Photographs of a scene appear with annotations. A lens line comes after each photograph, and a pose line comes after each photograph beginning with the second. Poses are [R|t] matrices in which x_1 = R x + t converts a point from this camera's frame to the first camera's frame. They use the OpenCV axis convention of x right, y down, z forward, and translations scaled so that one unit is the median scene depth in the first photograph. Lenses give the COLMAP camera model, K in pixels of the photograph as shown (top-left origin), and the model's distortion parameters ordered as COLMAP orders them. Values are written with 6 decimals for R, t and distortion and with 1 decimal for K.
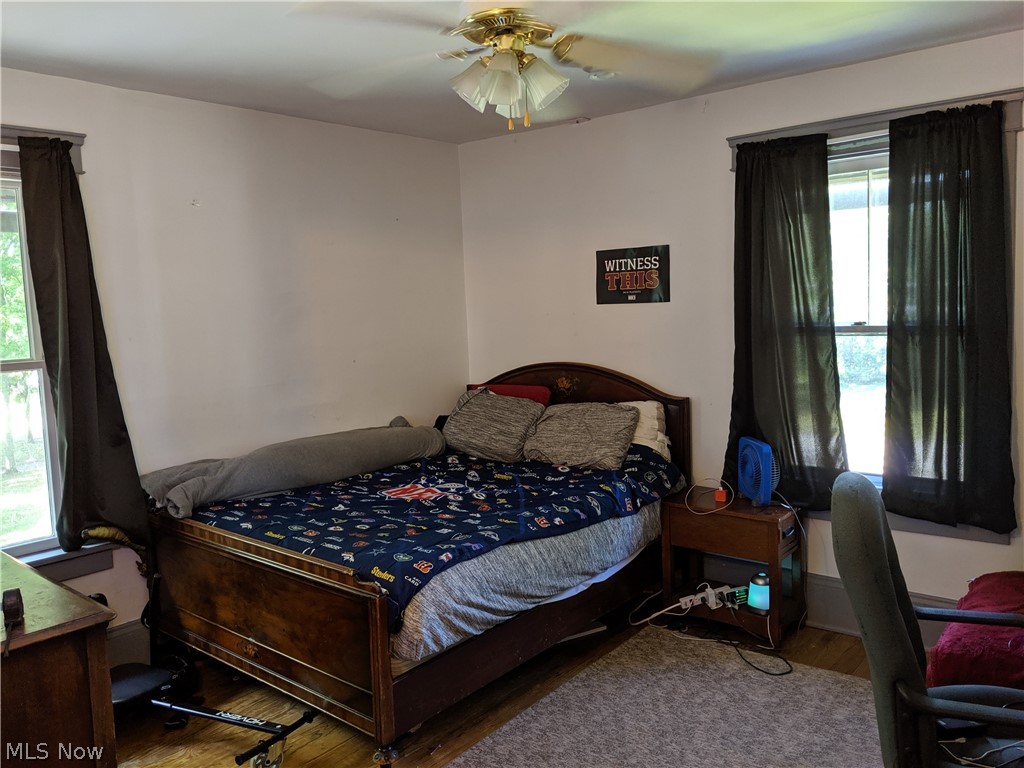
lens RADIAL K [[812.3, 0, 511.4], [0, 812.3, 382.1], [0, 0, 1]] dist [0.055512, -0.104371]
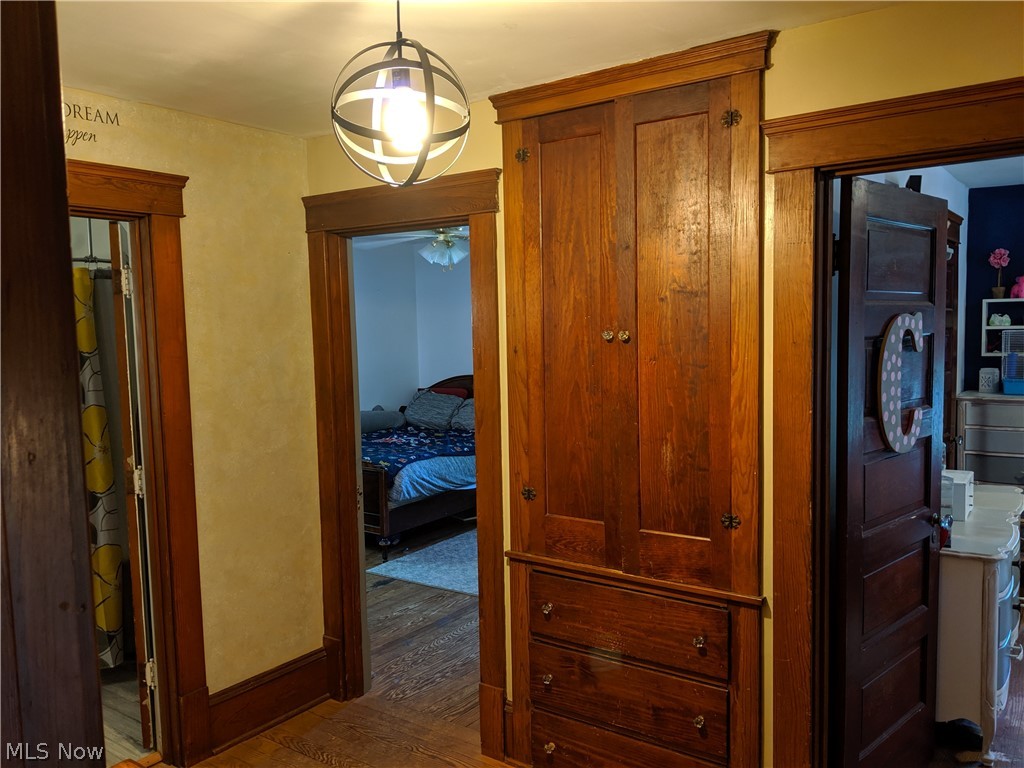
lens RADIAL K [[812.3, 0, 513.8], [0, 812.3, 386.5], [0, 0, 1]] dist [0.055512, -0.104371]
pose [[0.996787, 0.012031, 0.079194, 0.013586], [-0.009836, 0.999558, -0.028048, 0.069790], [-0.079497, 0.027179, 0.996465, -1.046921]]
